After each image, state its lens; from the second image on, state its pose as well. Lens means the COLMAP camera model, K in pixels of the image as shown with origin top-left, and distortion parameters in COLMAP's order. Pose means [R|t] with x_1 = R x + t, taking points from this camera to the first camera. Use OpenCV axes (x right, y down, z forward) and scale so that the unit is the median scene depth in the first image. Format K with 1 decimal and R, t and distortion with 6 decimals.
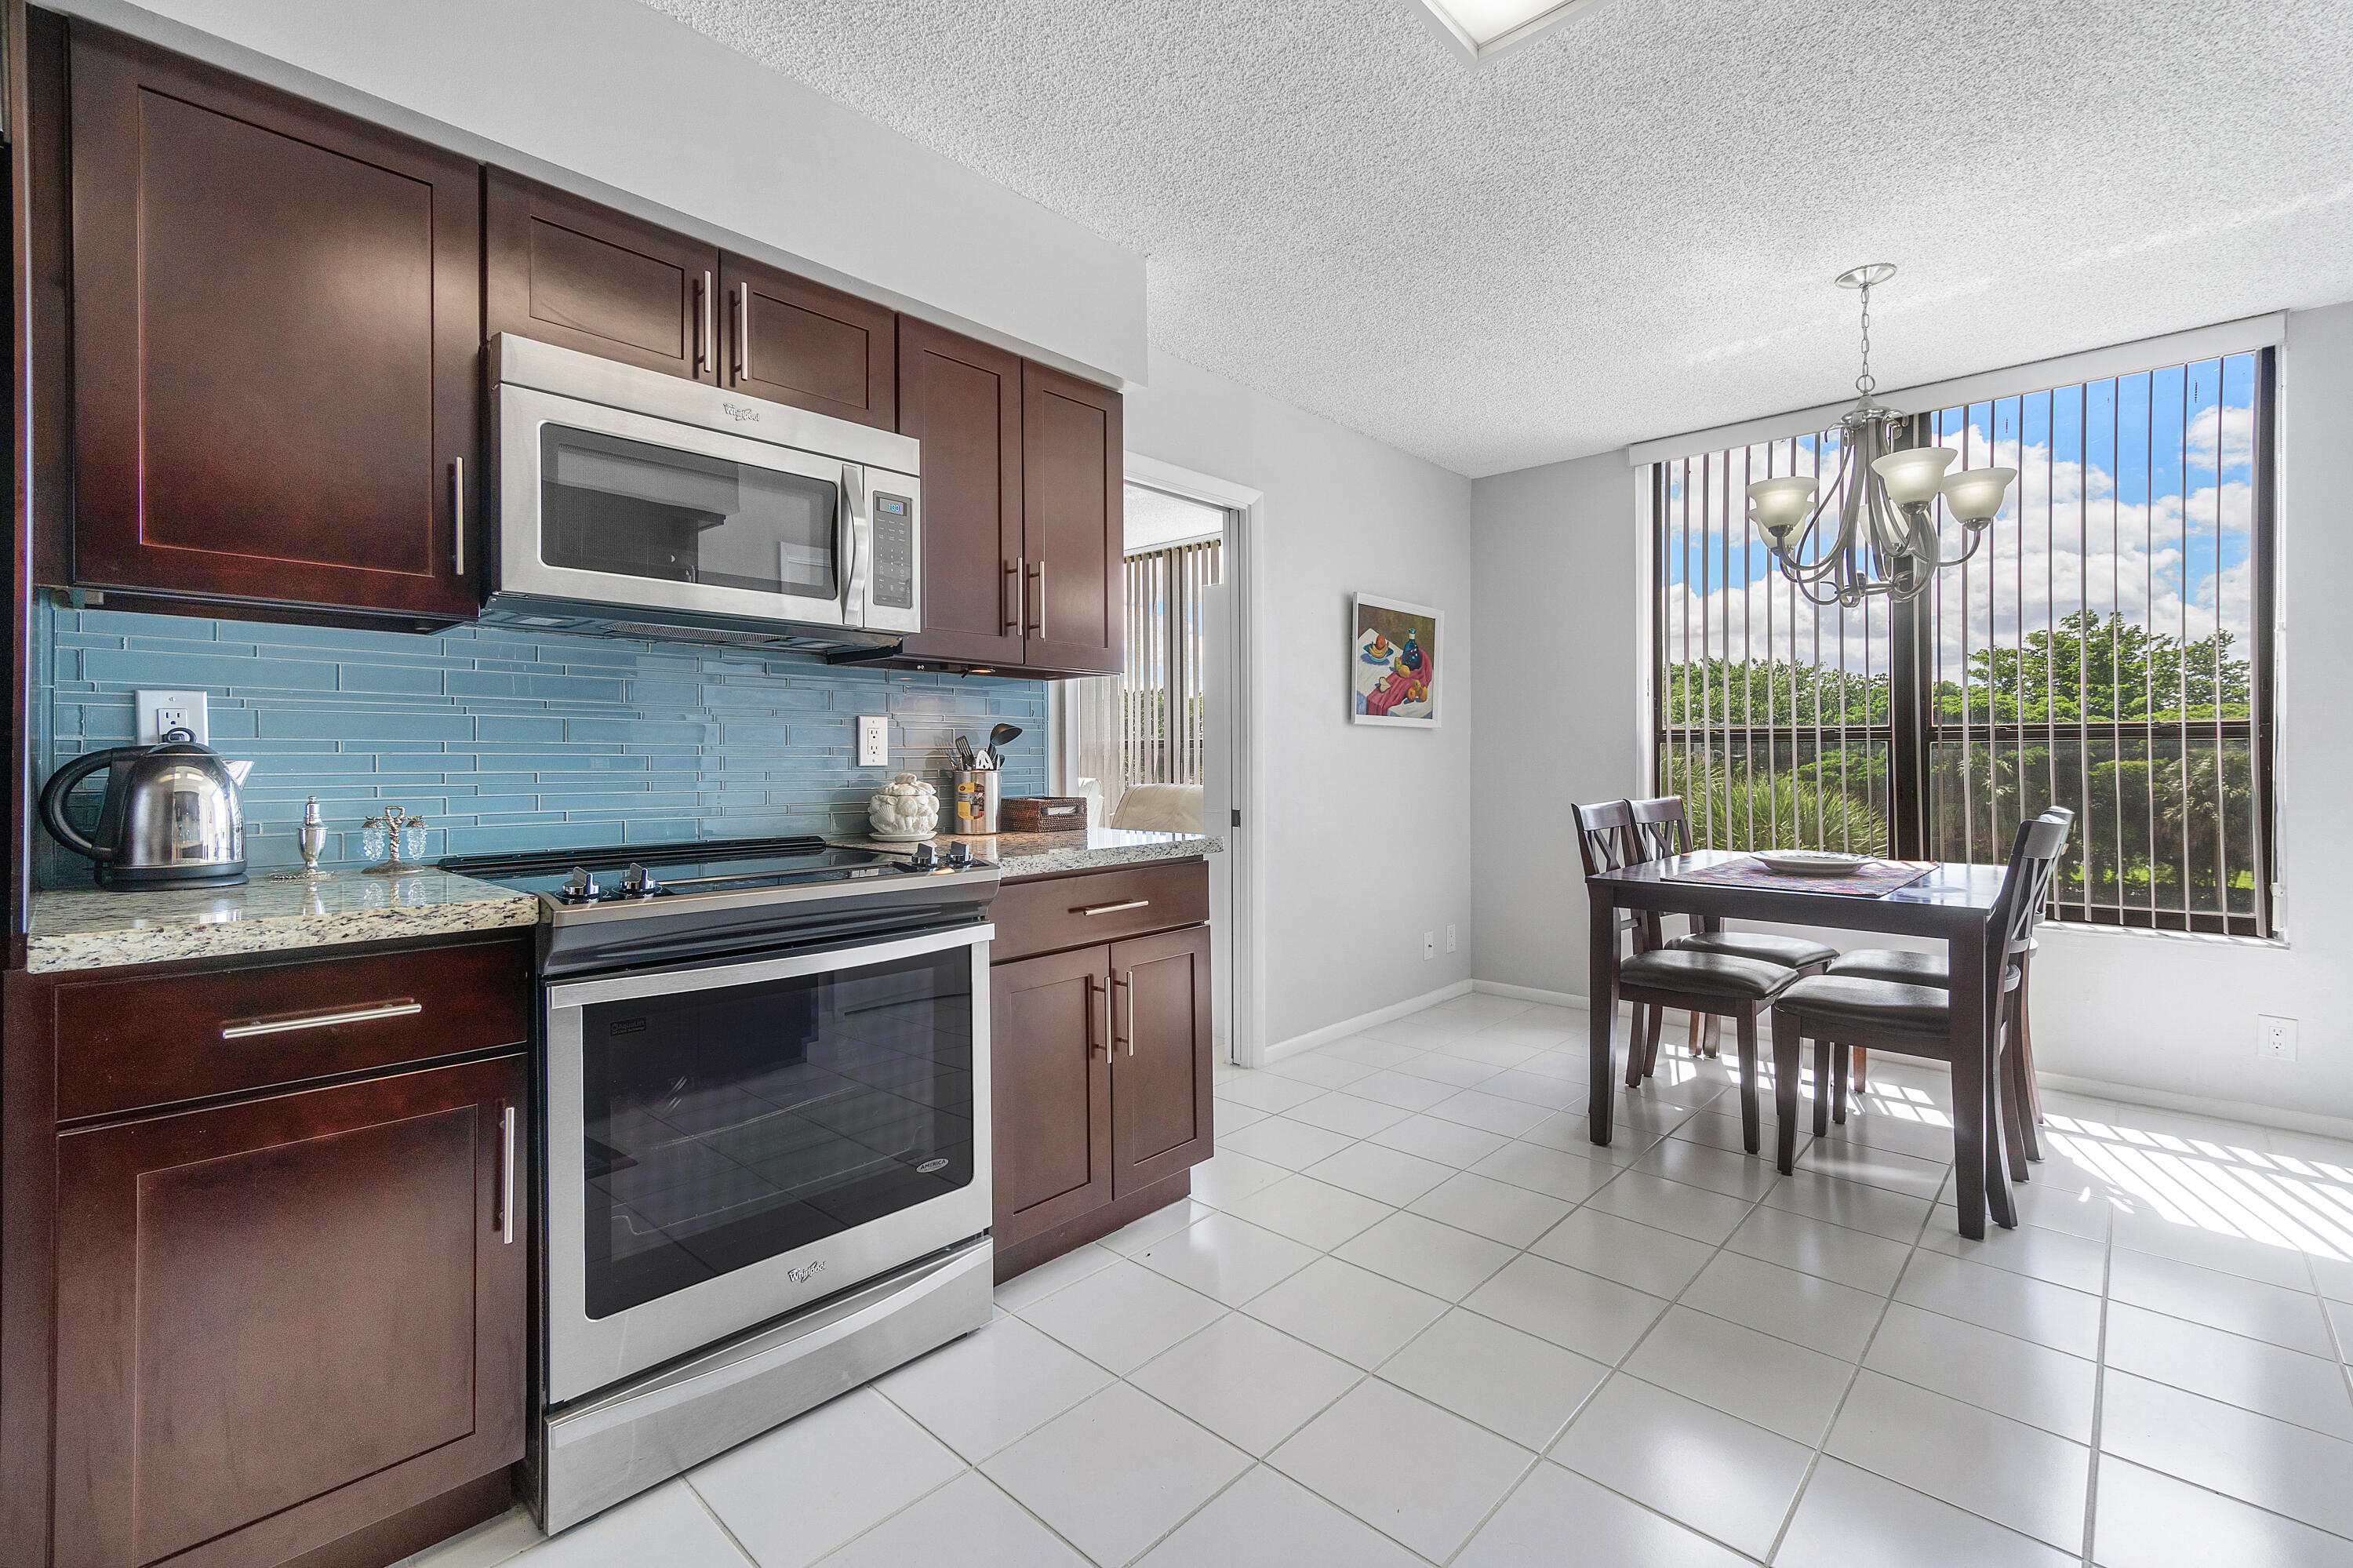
lens RADIAL K [[1031.9, 0, 1155.9], [0, 1031.9, 767.1], [0, 0, 1]] dist [0.007937, -0.000871]
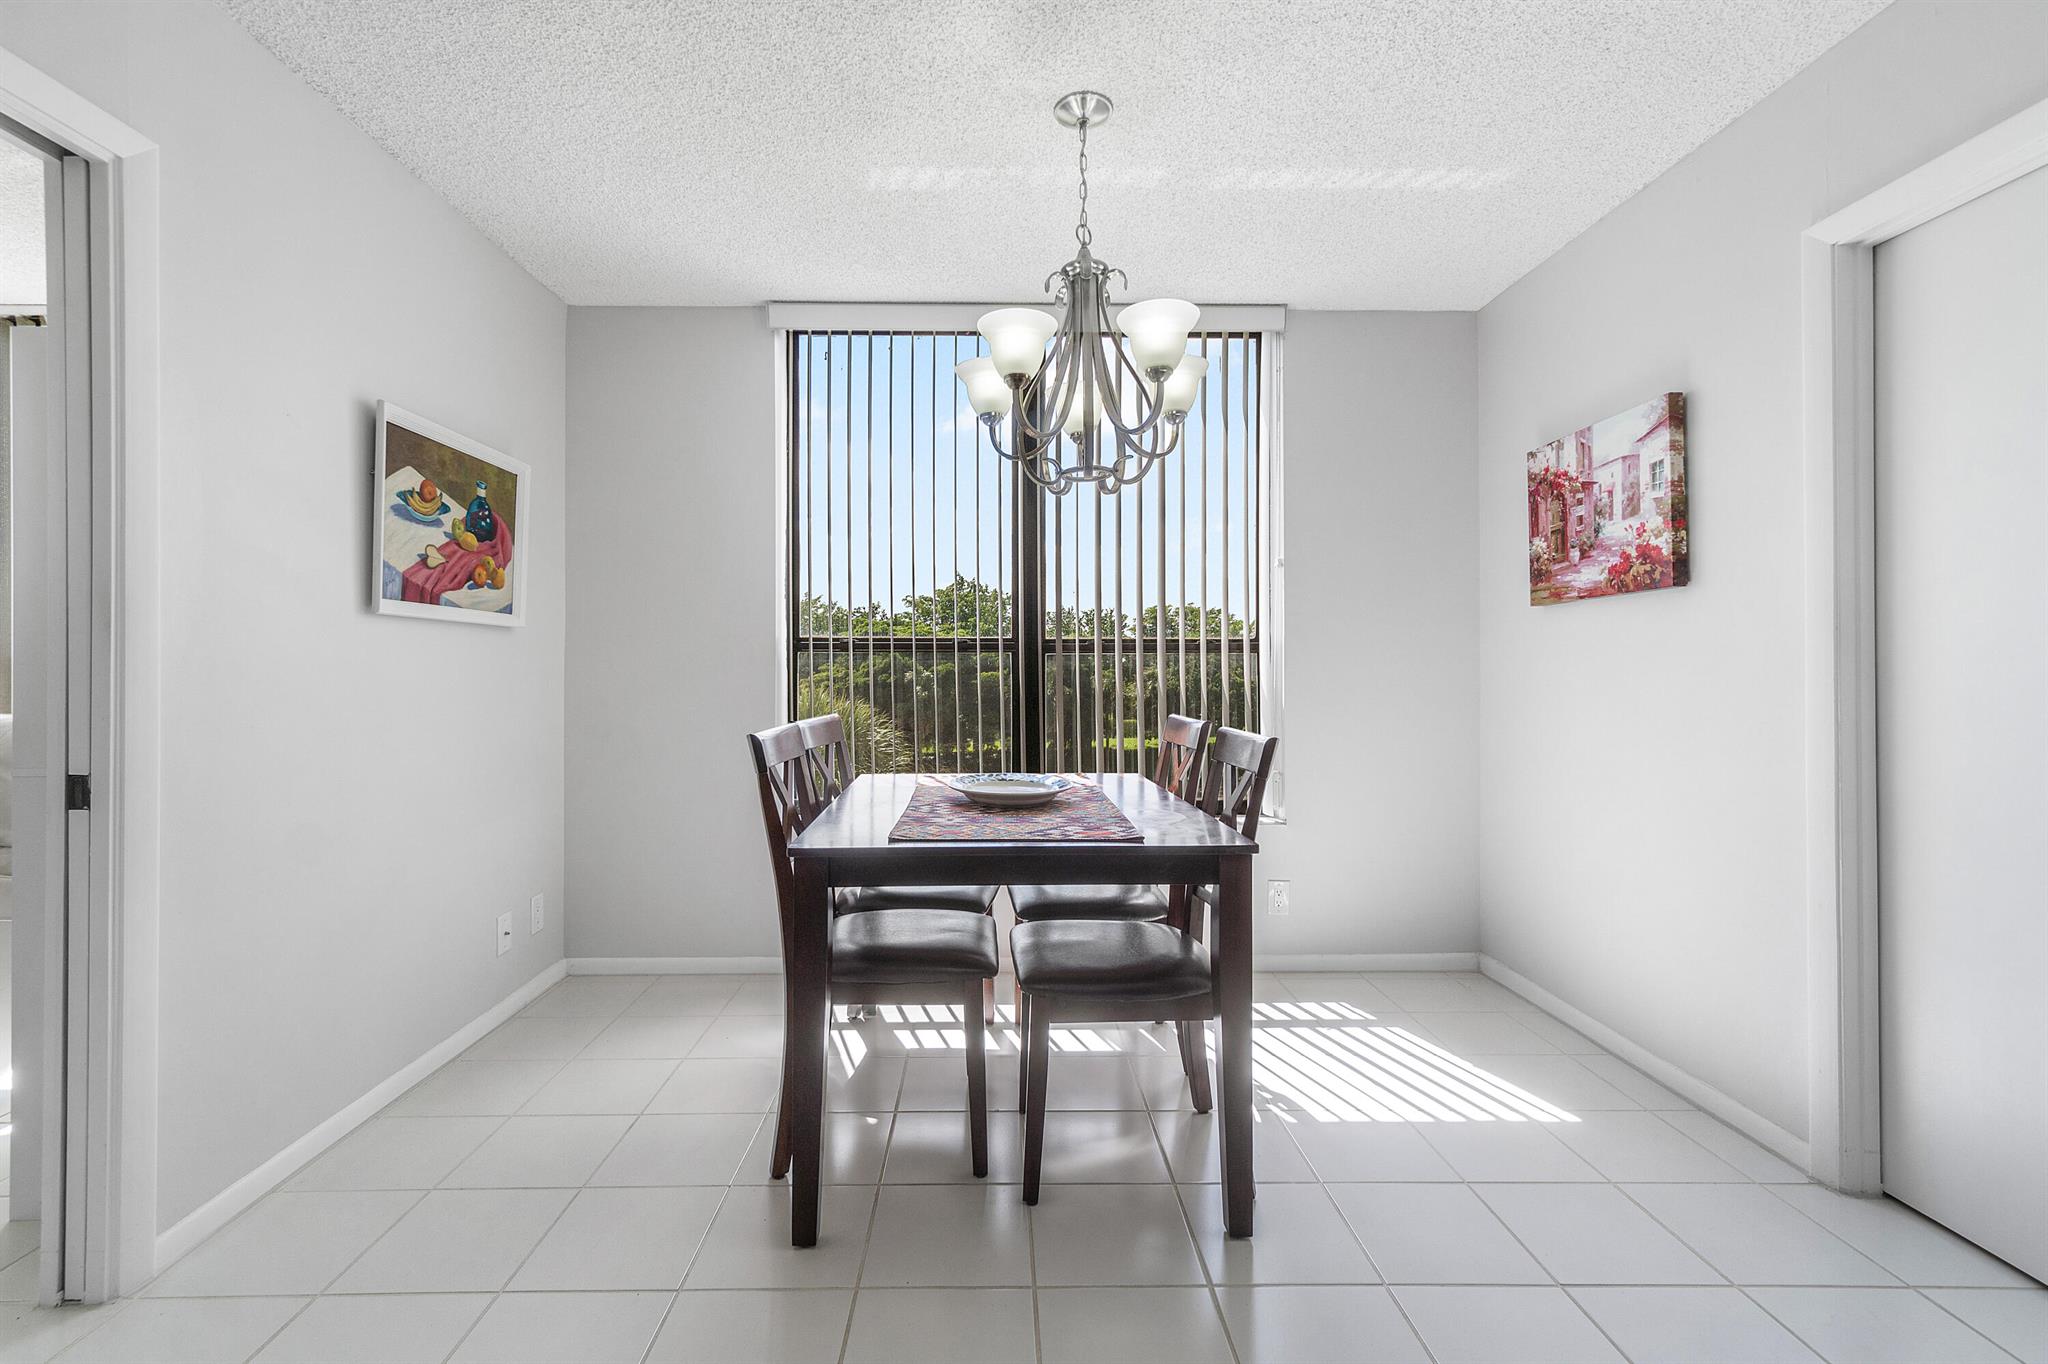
lens RADIAL K [[898.1, 0, 1010.9], [0, 898.1, 661.0], [0, 0, 1]] dist [0.007937, -0.000871]
pose [[0.705195, 0.007754, 0.708971, 0.075060], [0.006416, 0.999829, -0.017317, -0.001623], [-0.708985, 0.016761, 0.705025, 0.341348]]
